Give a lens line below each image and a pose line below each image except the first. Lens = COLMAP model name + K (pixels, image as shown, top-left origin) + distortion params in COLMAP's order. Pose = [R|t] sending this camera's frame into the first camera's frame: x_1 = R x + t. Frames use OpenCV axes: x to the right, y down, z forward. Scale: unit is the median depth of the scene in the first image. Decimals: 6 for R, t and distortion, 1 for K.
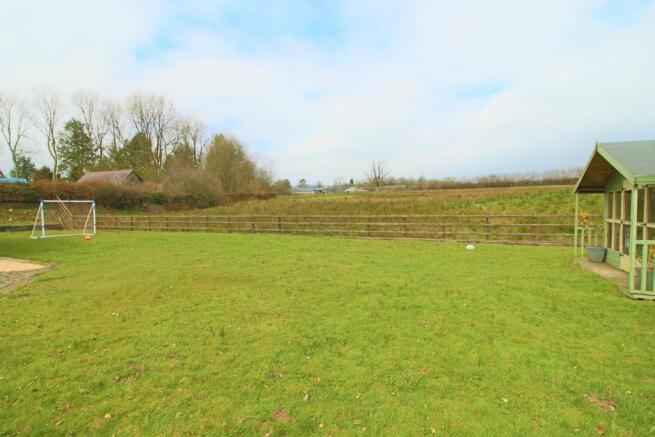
lens RADIAL K [[352.6, 0, 327.5], [0, 352.6, 218.5], [0, 0, 1]] dist [0.000872, 0.000484]
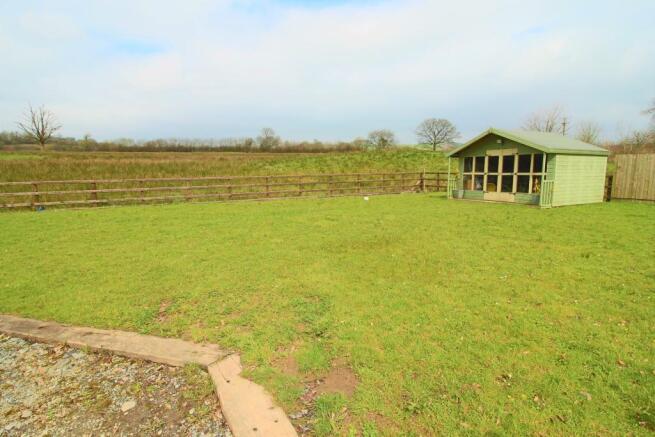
lens RADIAL K [[352.6, 0, 327.5], [0, 352.6, 218.5], [0, 0, 1]] dist [0.000872, 0.000484]
pose [[0.622623, -0.107561, 0.775095, -0.065022], [0.031122, 0.993128, 0.112818, 0.000439], [-0.781903, -0.046121, 0.621692, 0.030627]]
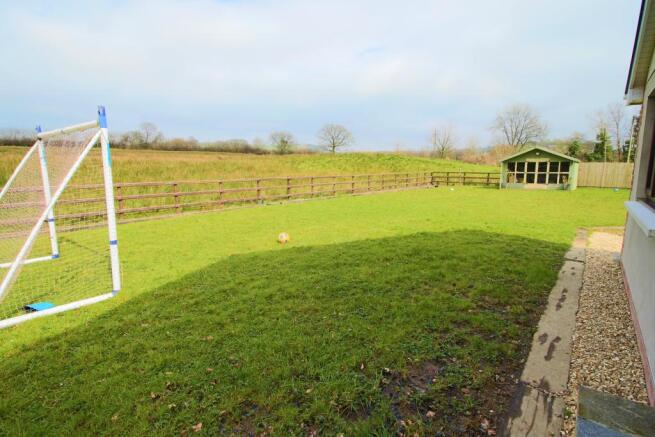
lens RADIAL K [[352.6, 0, 327.5], [0, 352.6, 218.5], [0, 0, 1]] dist [0.000872, 0.000484]
pose [[0.235379, -0.135074, 0.962472, -0.150629], [0.036954, 0.990823, 0.130016, -0.003632], [-0.971201, 0.004964, 0.238211, 0.118950]]
